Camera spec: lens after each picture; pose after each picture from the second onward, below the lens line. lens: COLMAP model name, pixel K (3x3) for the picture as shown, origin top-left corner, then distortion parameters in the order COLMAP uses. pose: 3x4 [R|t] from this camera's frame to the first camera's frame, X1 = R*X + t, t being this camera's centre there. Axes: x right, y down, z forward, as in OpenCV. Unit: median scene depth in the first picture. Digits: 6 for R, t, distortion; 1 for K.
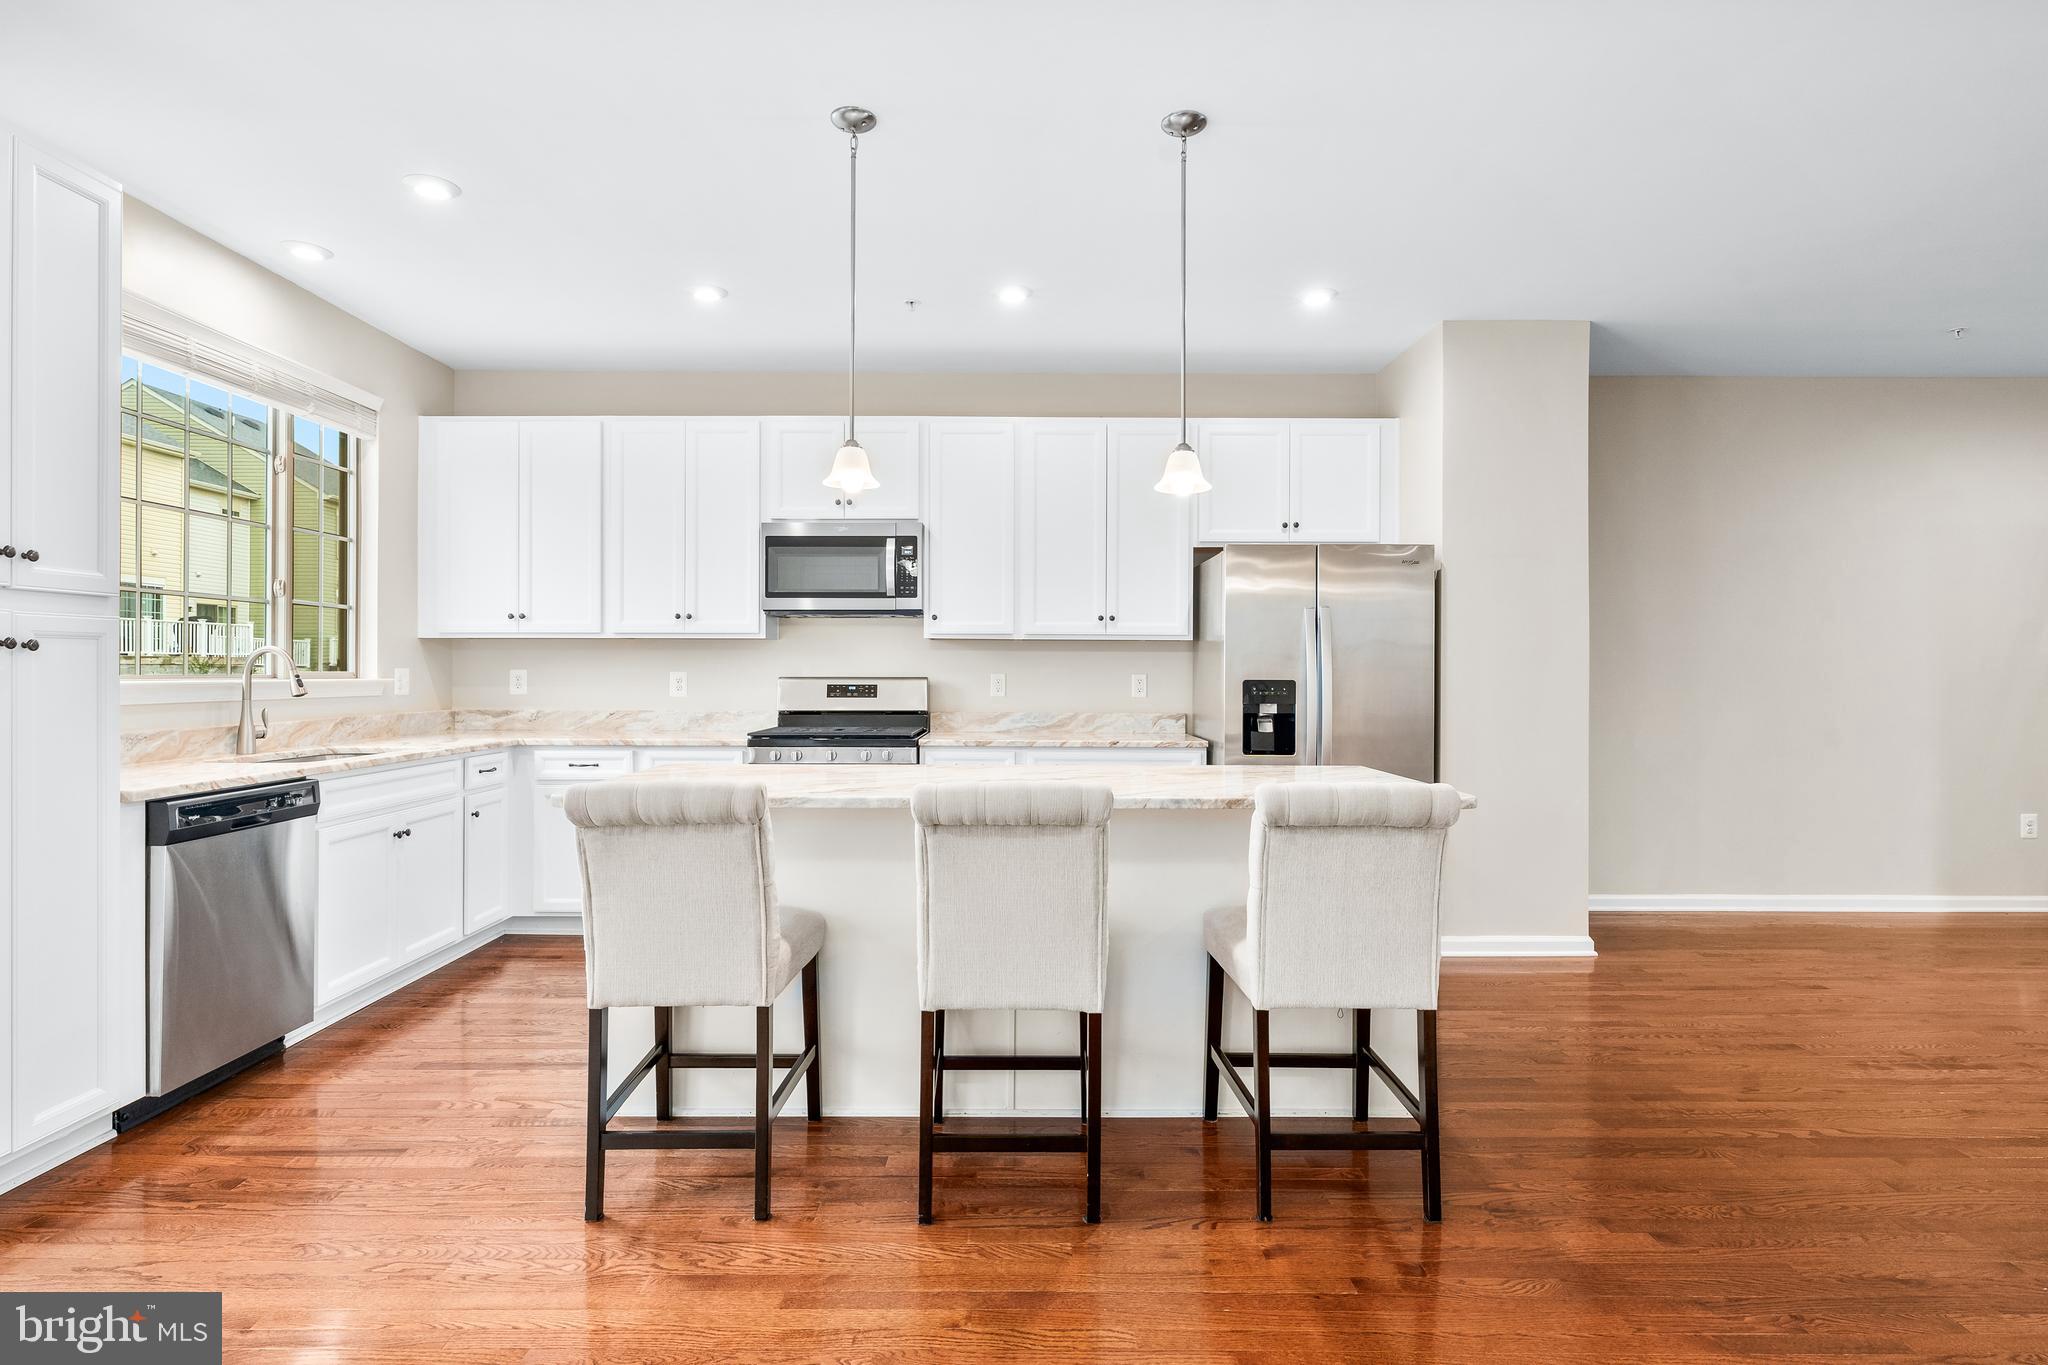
lens RADIAL K [[948.1, 0, 1017.1], [0, 948.1, 683.8], [0, 0, 1]] dist [-0.003990, 0.000483]
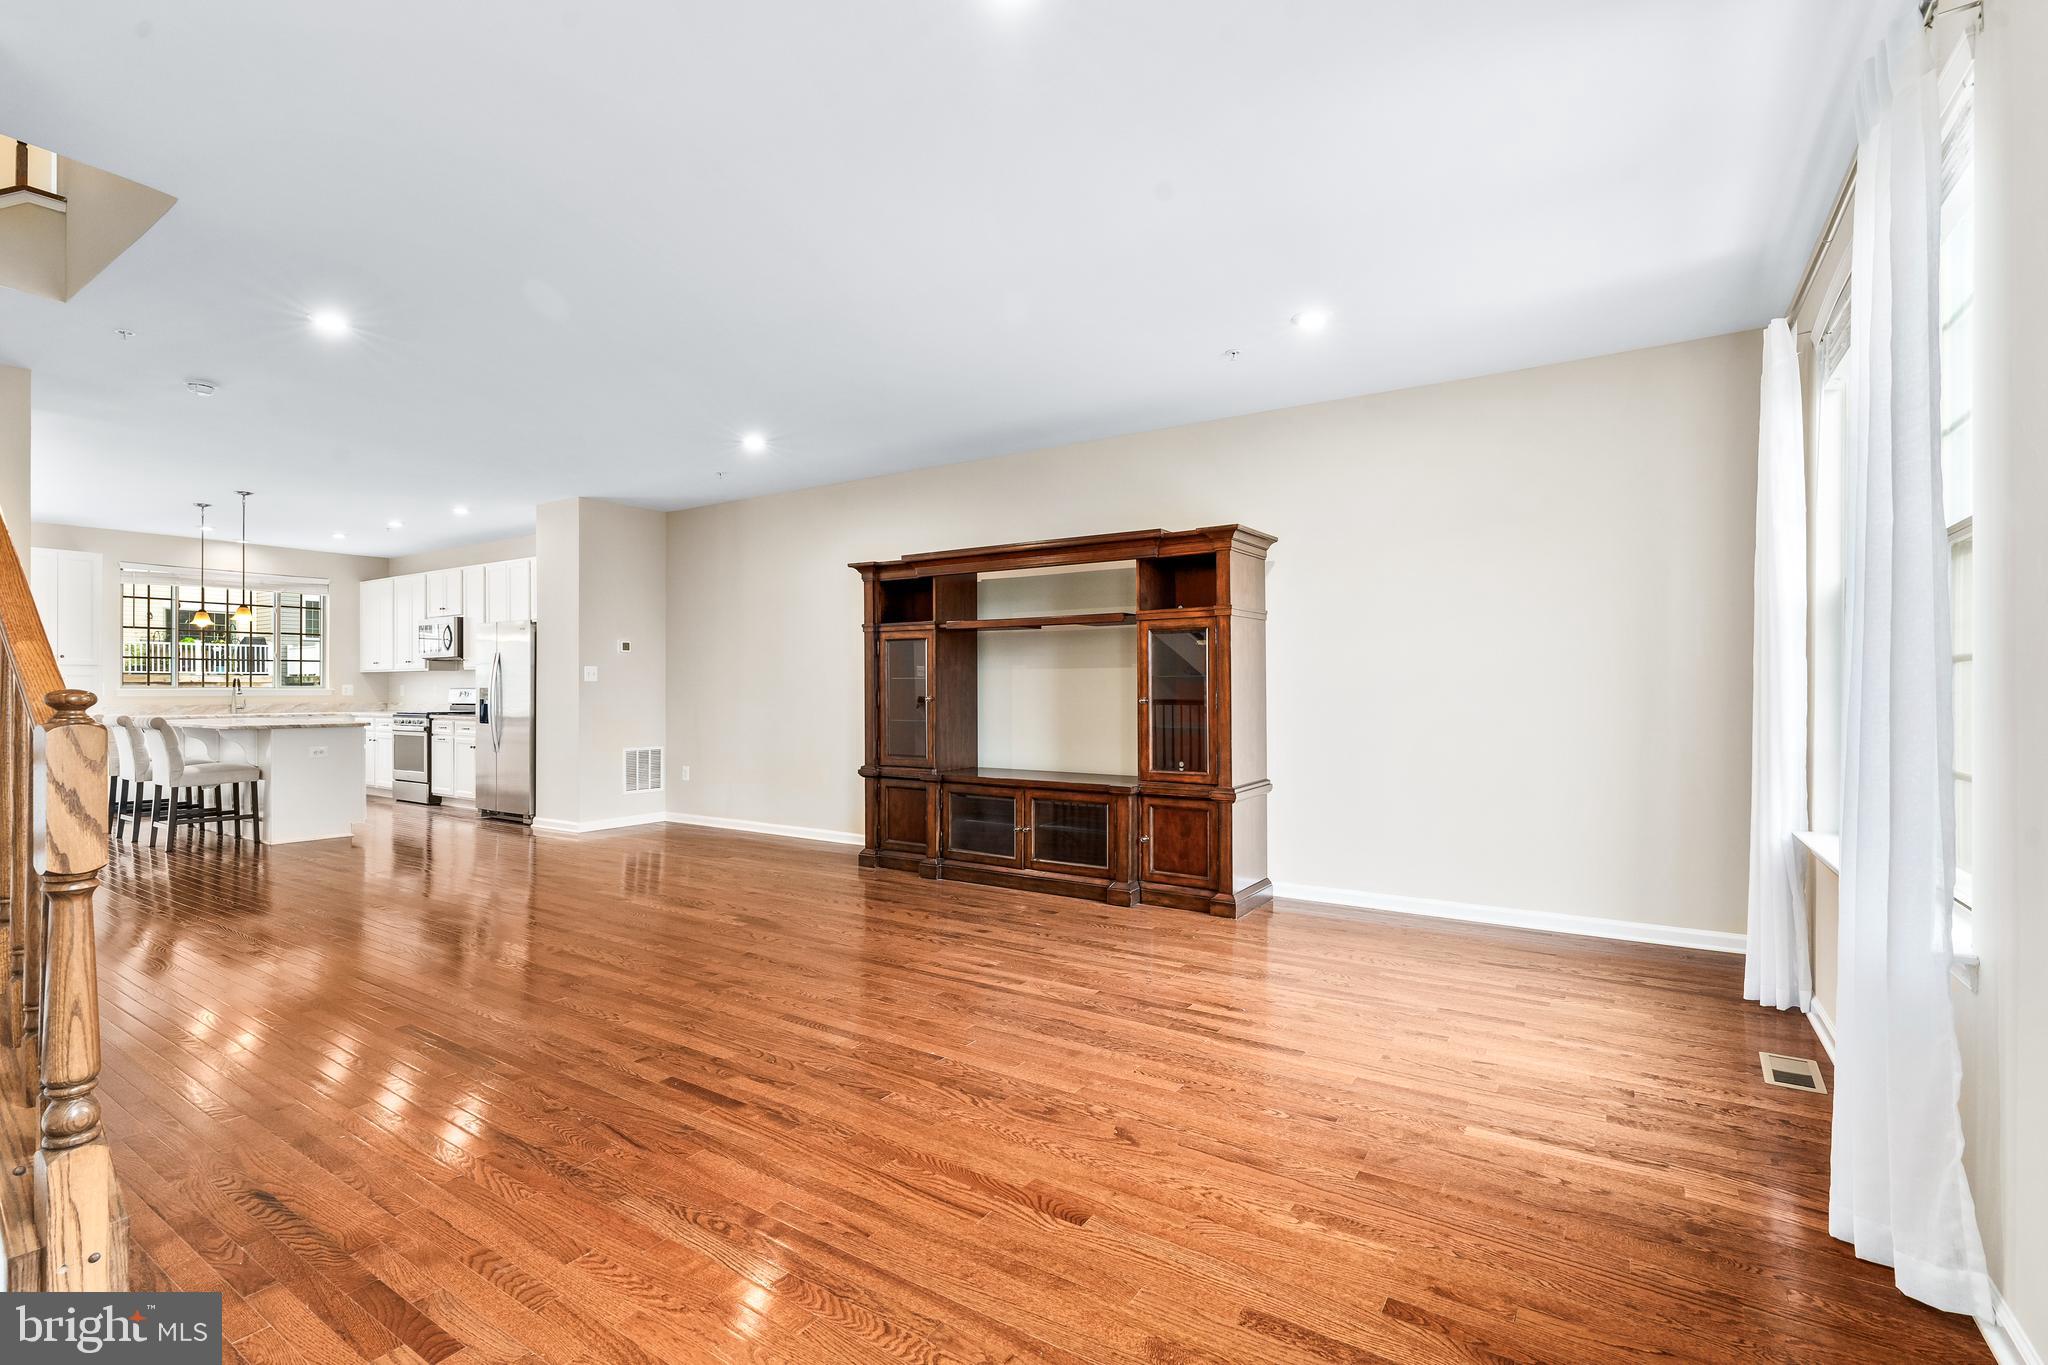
lens RADIAL K [[948.1, 0, 1017.1], [0, 948.1, 683.8], [0, 0, 1]] dist [-0.003990, 0.000483]
pose [[0.834033, -0.003917, -0.551701, 2.246682], [-0.005349, 0.999870, -0.015187, 0.009544], [0.551689, 0.015617, 0.833904, -0.107855]]
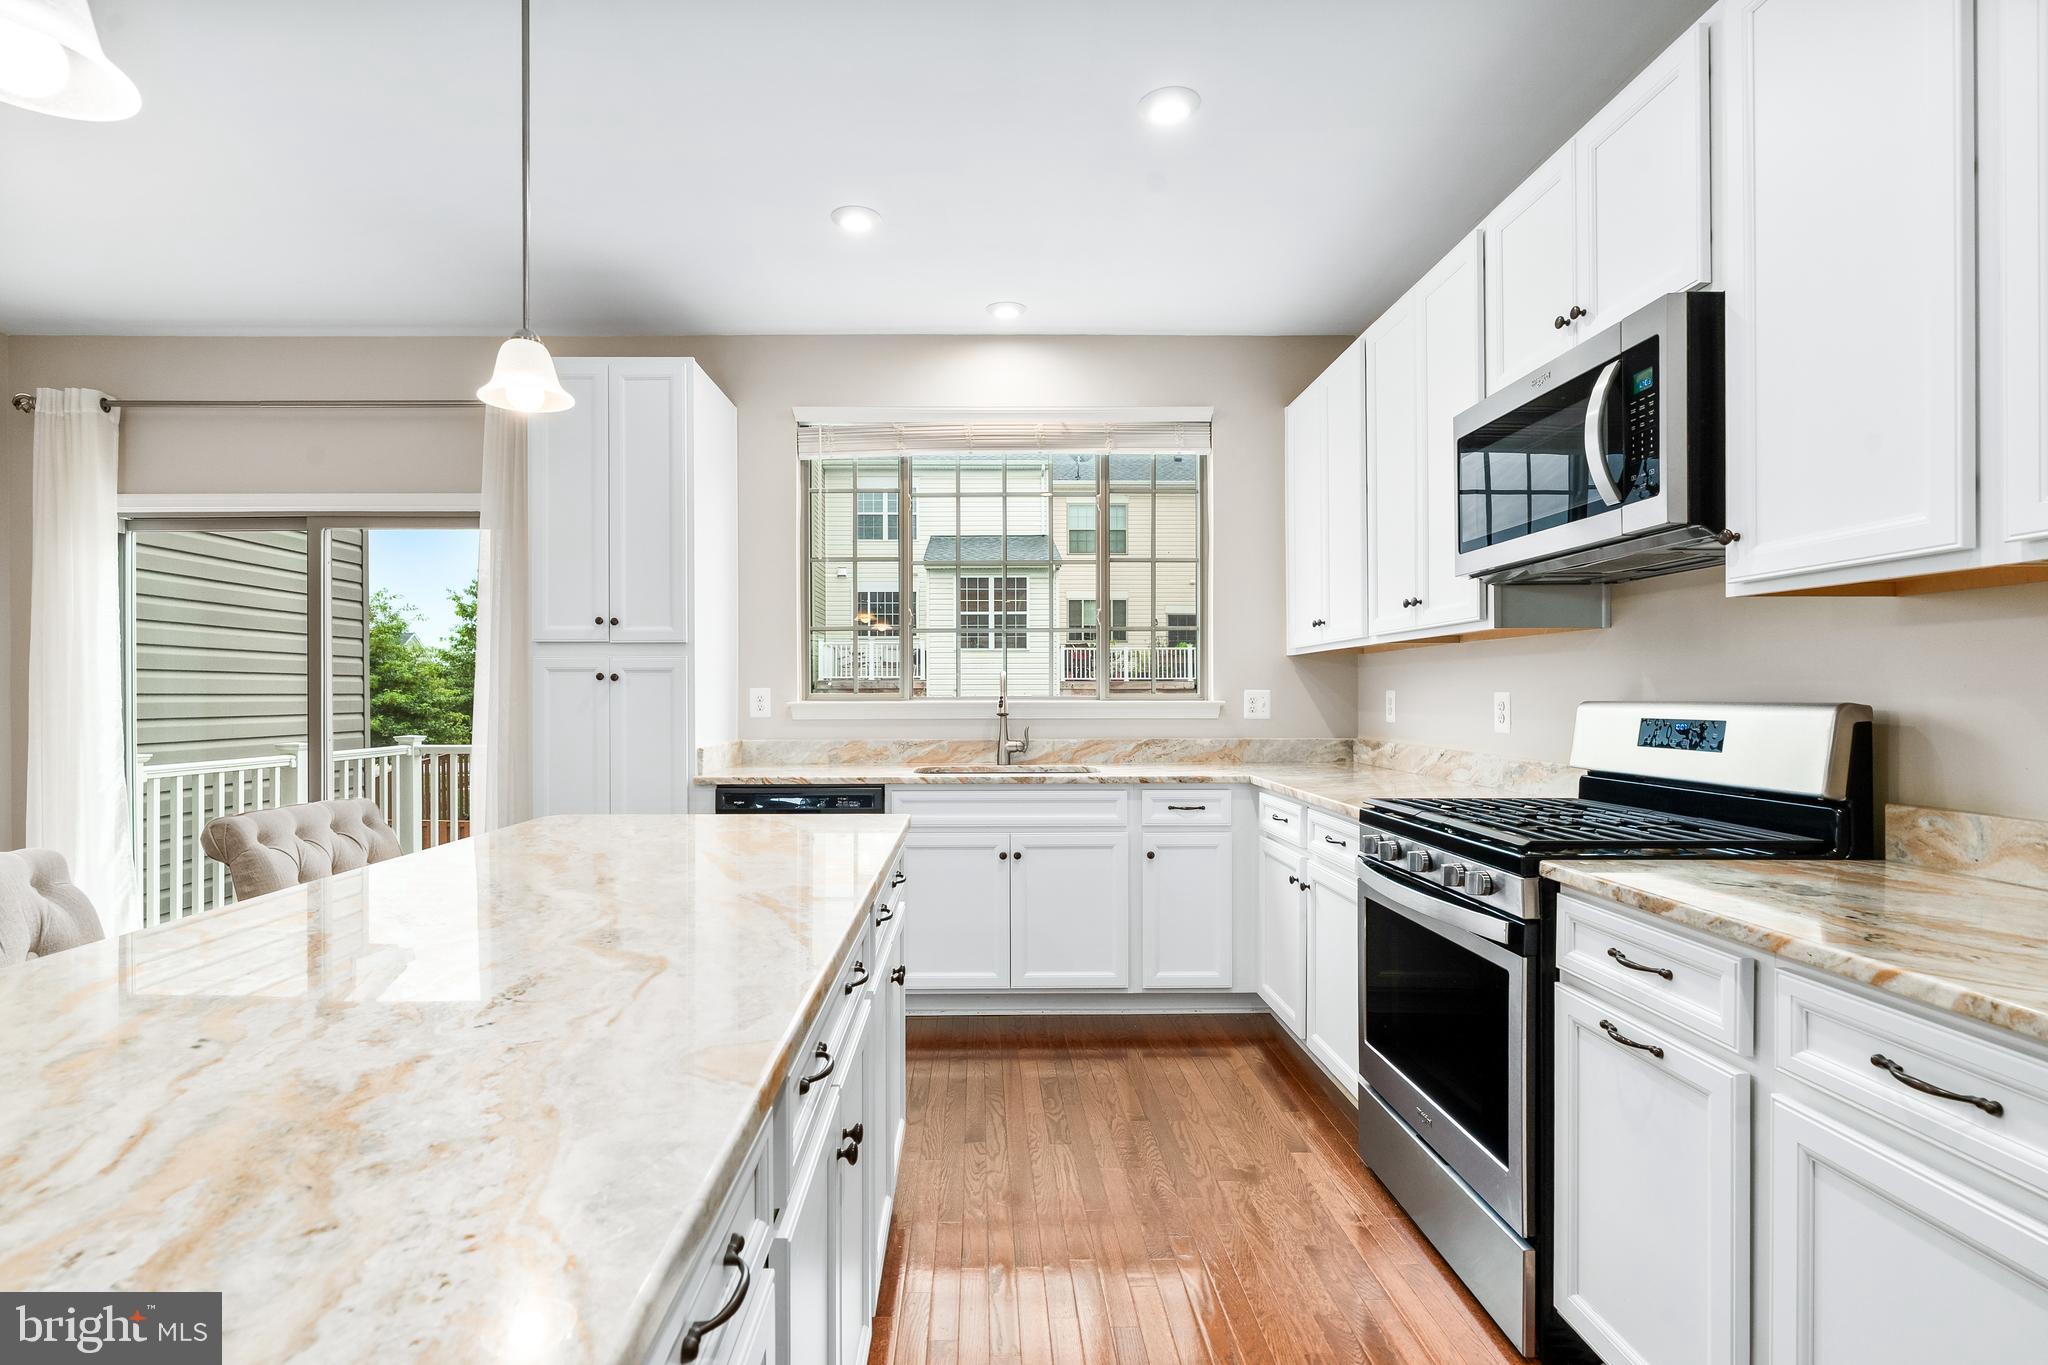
lens RADIAL K [[966.1, 0, 1008.0], [0, 966.1, 694.3], [0, 0, 1]] dist [-0.001417, 0.000205]
pose [[0.039571, -0.002115, -0.999215, 0.283352], [-0.010627, 0.999940, -0.002537, -0.006962], [0.999160, 0.010719, 0.039547, 0.739744]]
